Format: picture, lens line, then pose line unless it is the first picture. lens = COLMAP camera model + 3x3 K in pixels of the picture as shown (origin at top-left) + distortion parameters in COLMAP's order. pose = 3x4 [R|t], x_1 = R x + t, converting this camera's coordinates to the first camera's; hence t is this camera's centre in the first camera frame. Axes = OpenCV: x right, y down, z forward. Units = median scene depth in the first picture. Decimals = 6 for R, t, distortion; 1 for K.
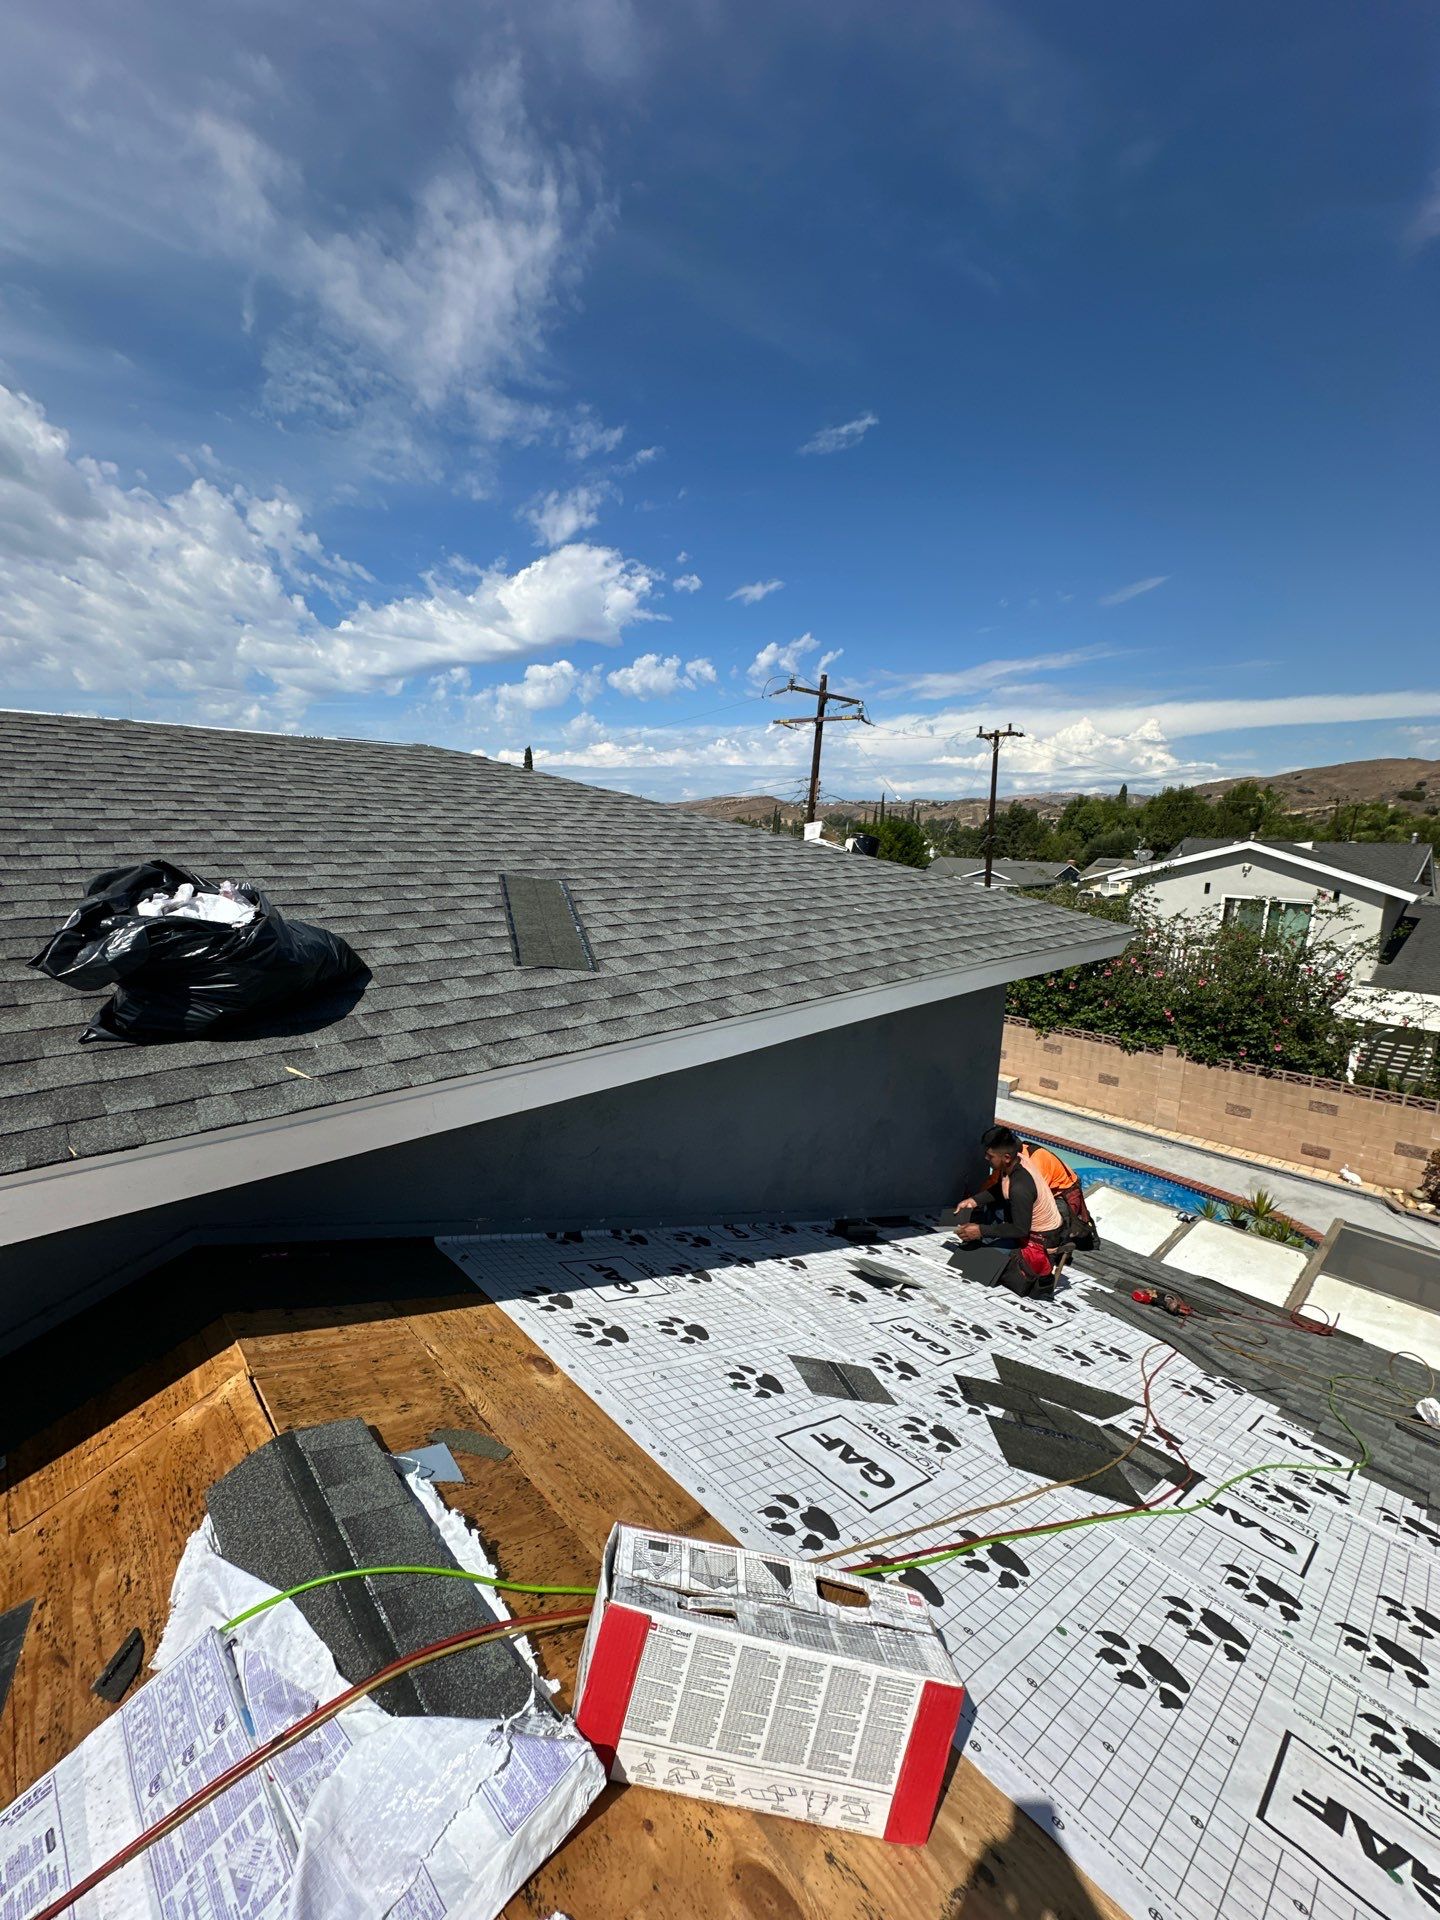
lens RADIAL K [[767.6, 0, 719.9], [0, 767.6, 953.8], [0, 0, 1]] dist [-0.001968, 0.001154]
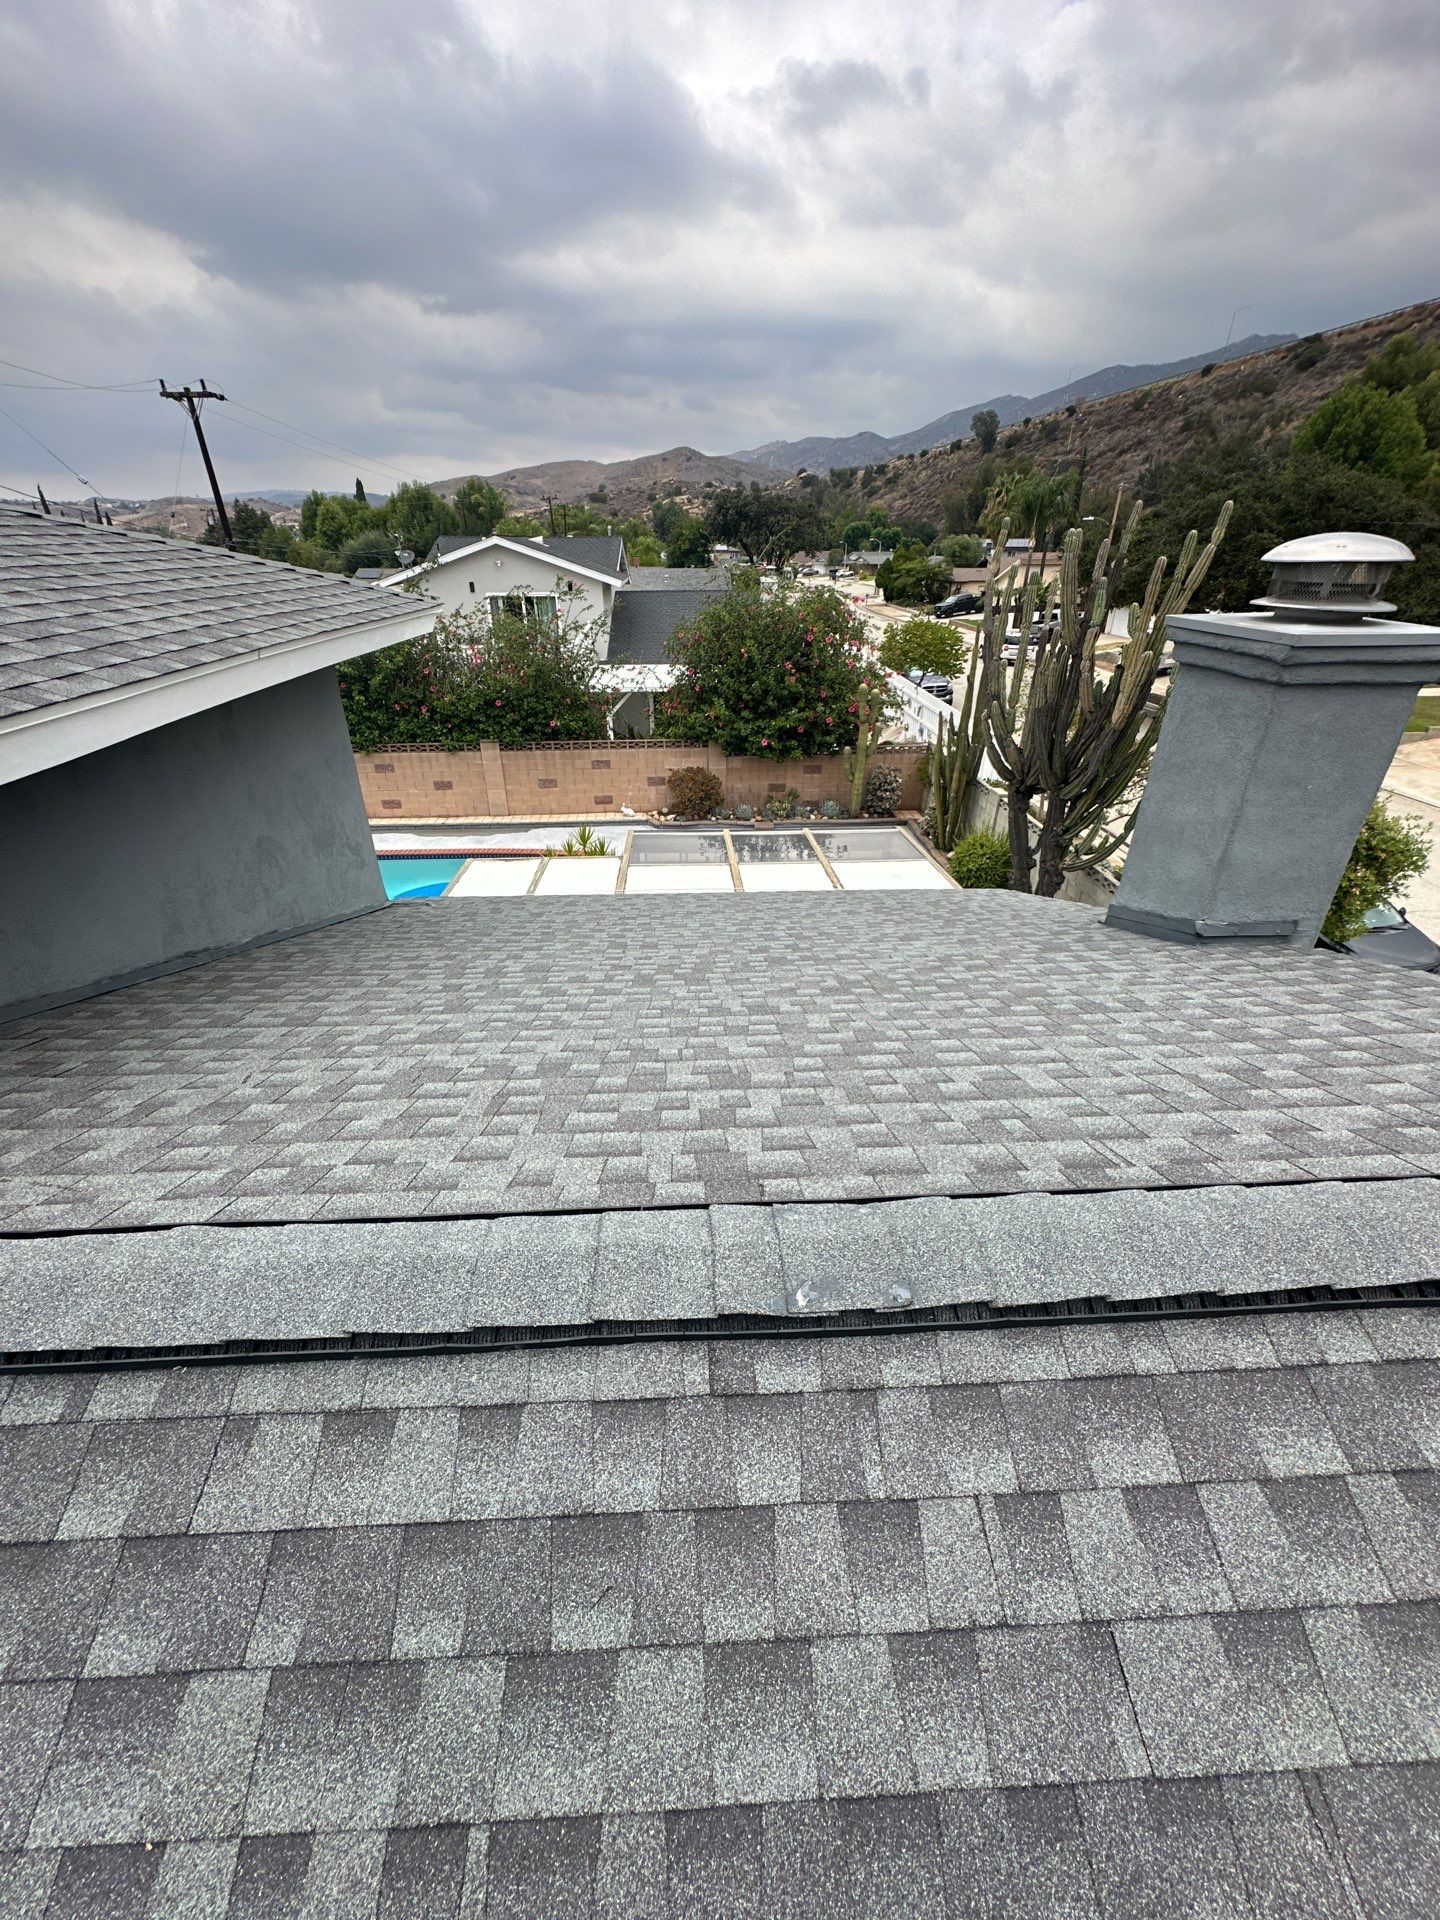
lens RADIAL K [[767.6, 0, 726.5], [0, 767.6, 955.8], [0, 0, 1]] dist [-0.001968, 0.001154]
pose [[0.646461, -0.383487, 0.659565, -0.114105], [0.146022, 0.910705, 0.386385, 0.080820], [-0.748843, -0.153472, 0.644733, -0.072640]]
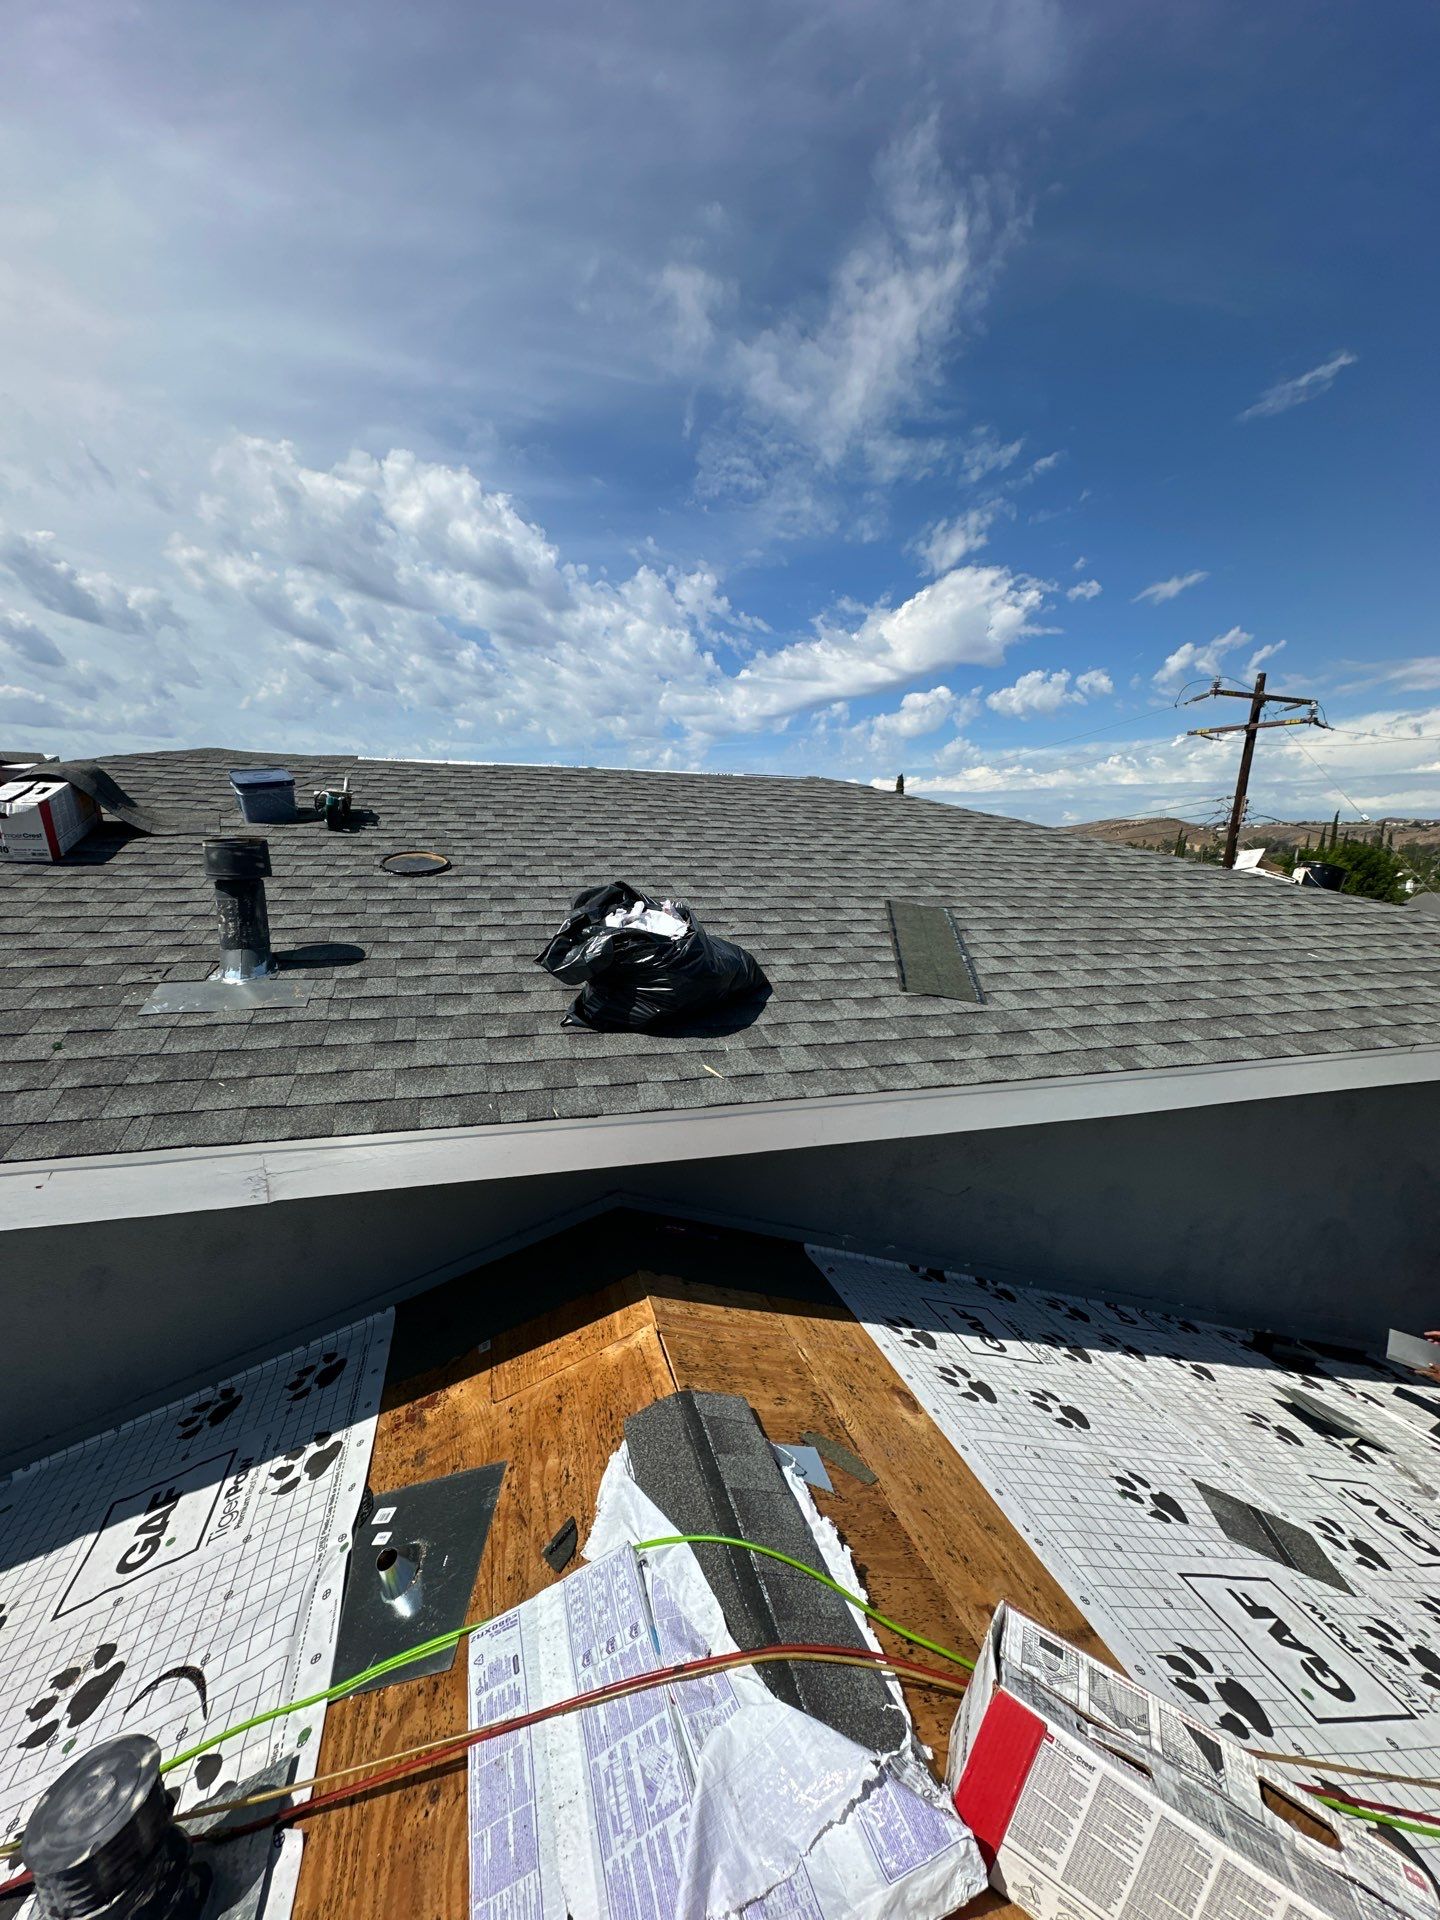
lens RADIAL K [[767.6, 0, 718.7], [0, 767.6, 954.4], [0, 0, 1]] dist [-0.001968, 0.001154]
pose [[0.894504, 0.058958, -0.443156, -0.025171], [-0.073418, 0.997180, -0.015527, 0.000244], [0.440991, 0.046425, 0.896310, -0.006400]]
